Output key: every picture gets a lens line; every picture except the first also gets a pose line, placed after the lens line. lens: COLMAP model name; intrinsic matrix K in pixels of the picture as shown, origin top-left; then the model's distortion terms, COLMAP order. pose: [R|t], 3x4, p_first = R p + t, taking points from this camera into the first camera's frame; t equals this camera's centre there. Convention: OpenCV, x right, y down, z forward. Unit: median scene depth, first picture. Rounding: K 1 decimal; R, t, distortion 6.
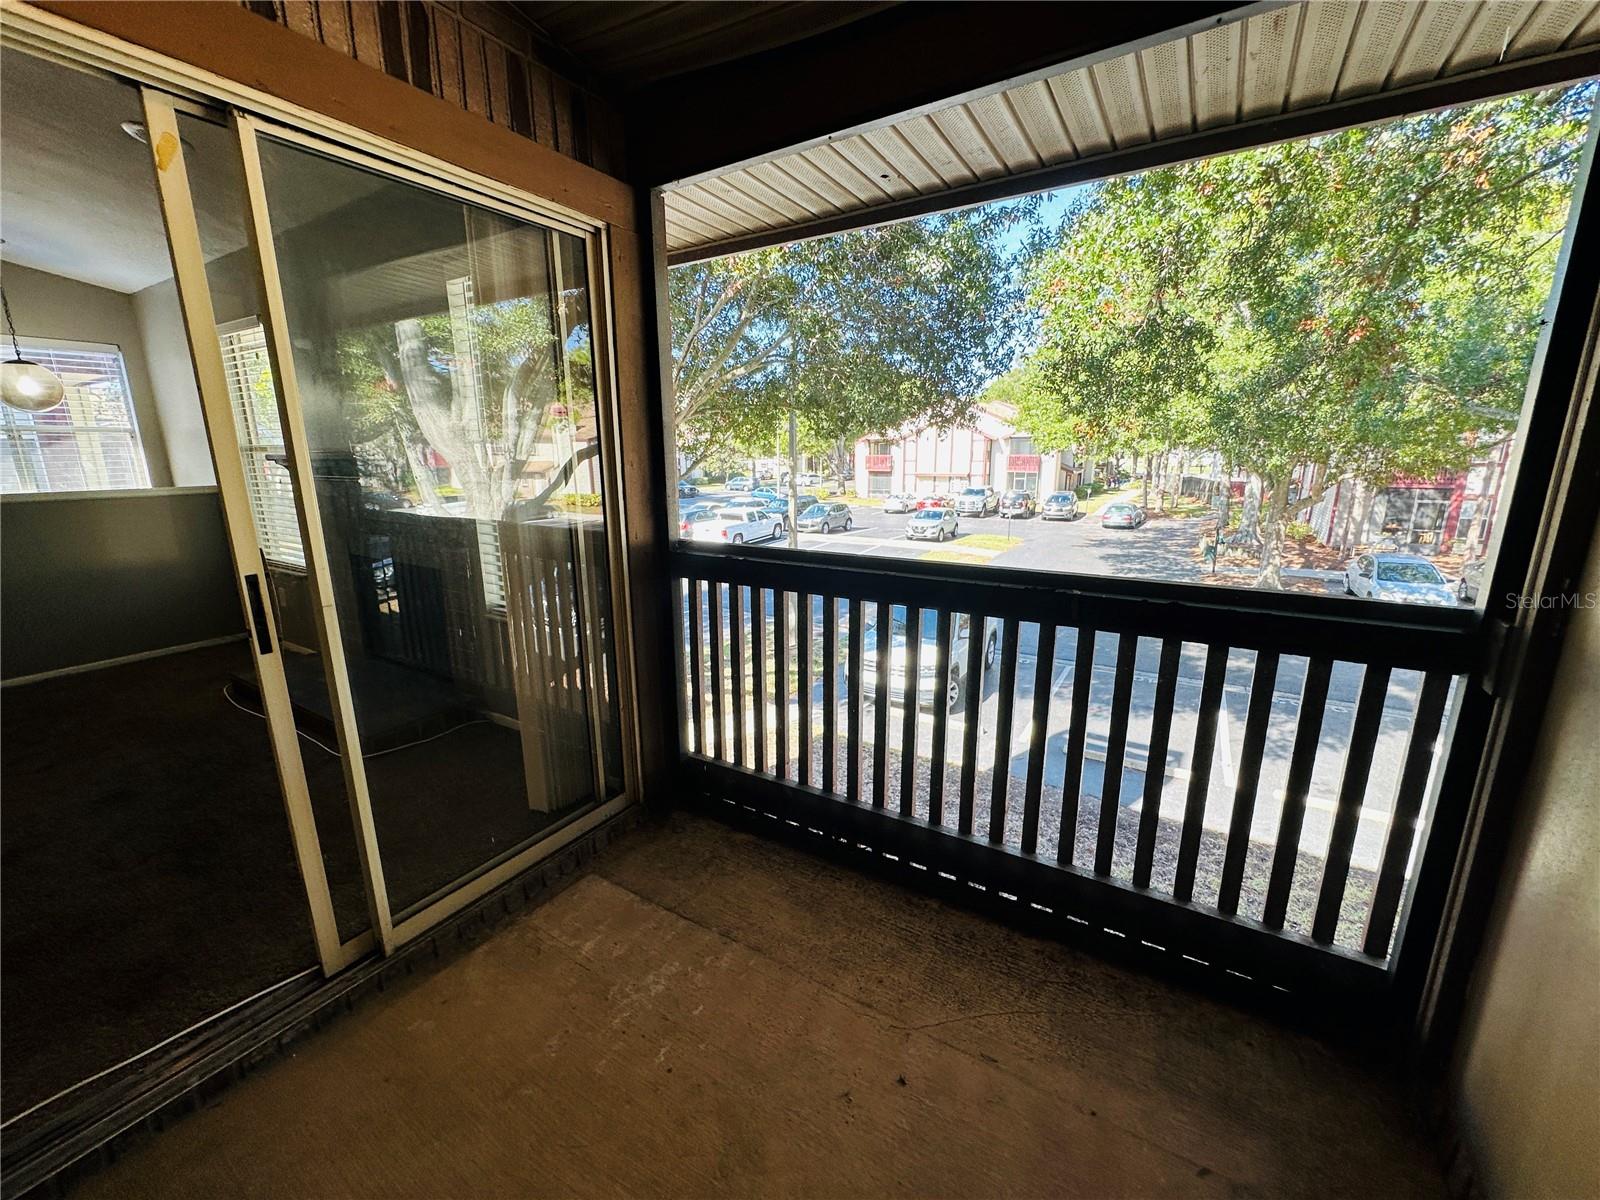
lens RADIAL K [[636.2, 0, 796.9], [0, 636.2, 596.8], [0, 0, 1]] dist [-0.007515, -0.000264]
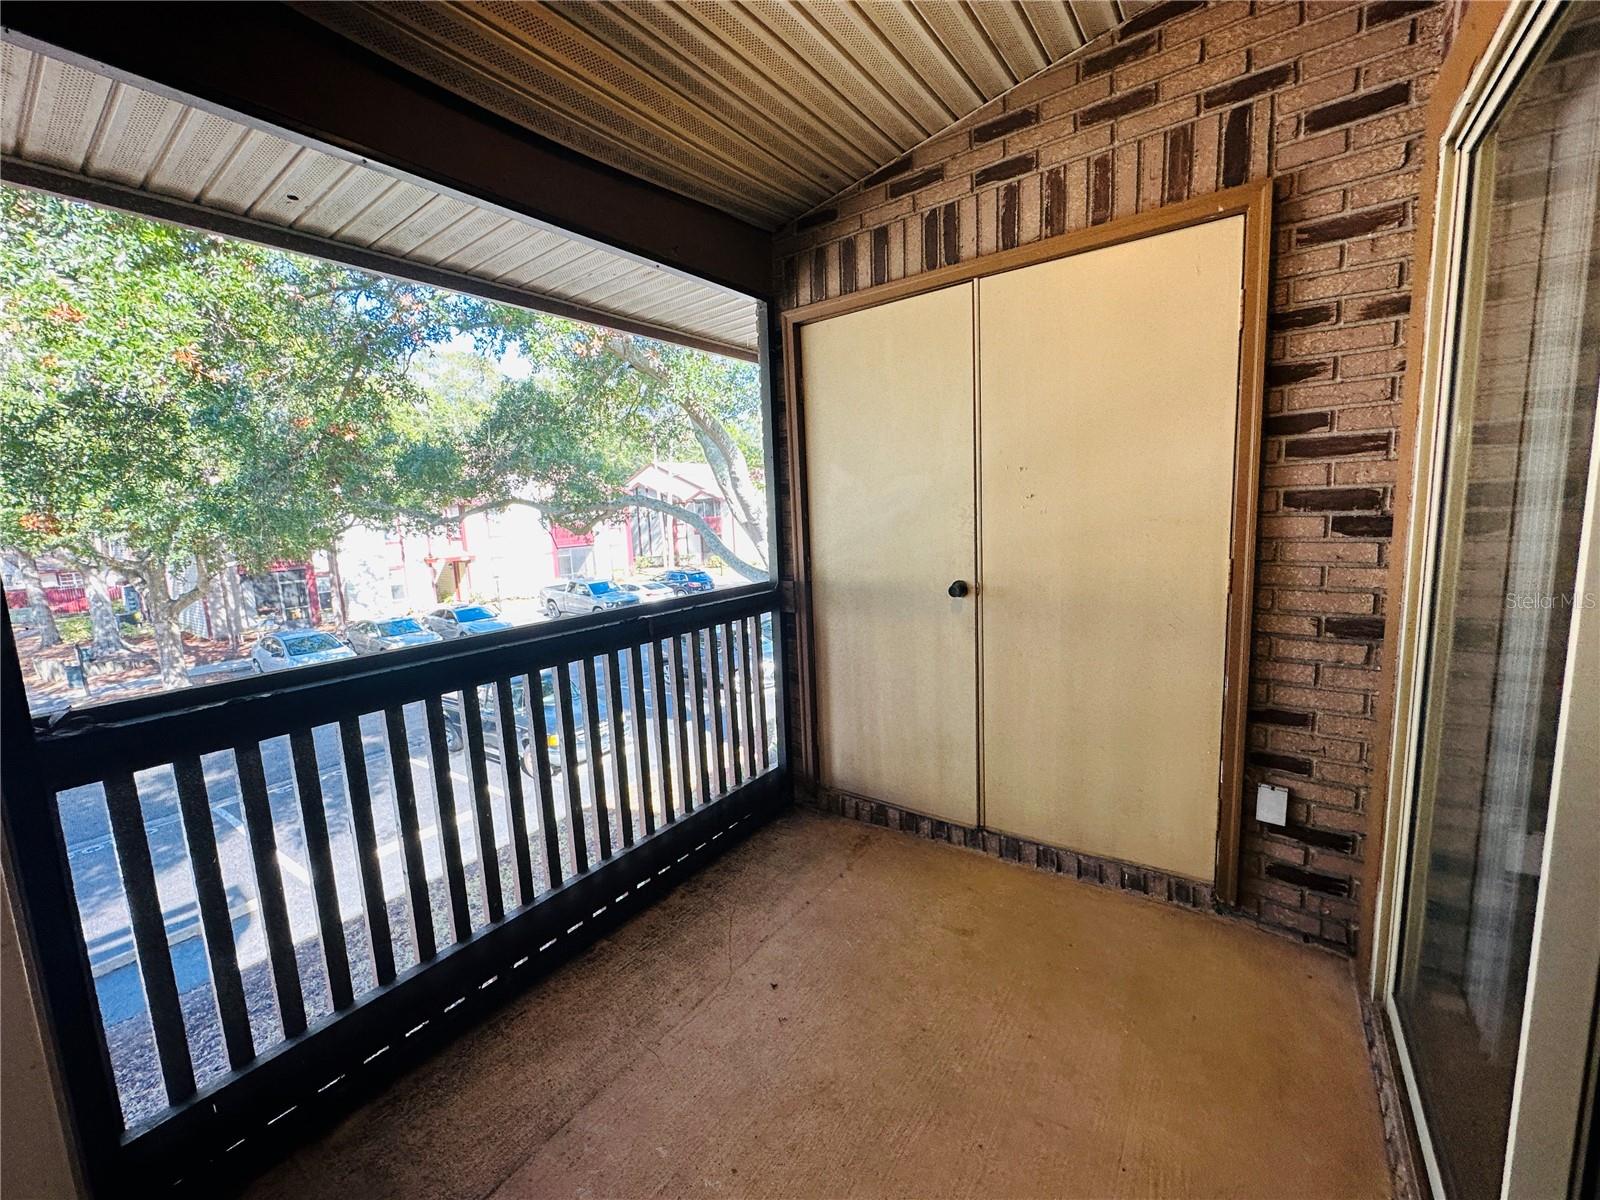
lens RADIAL K [[638.9, 0, 800.4], [0, 638.9, 597.7], [0, 0, 1]] dist [-0.002455, -0.000020]
pose [[0.065377, -0.129693, 0.989397, -0.154498], [0.266105, 0.957877, 0.107978, -0.018715], [-0.961725, 0.256224, 0.097135, 0.093532]]
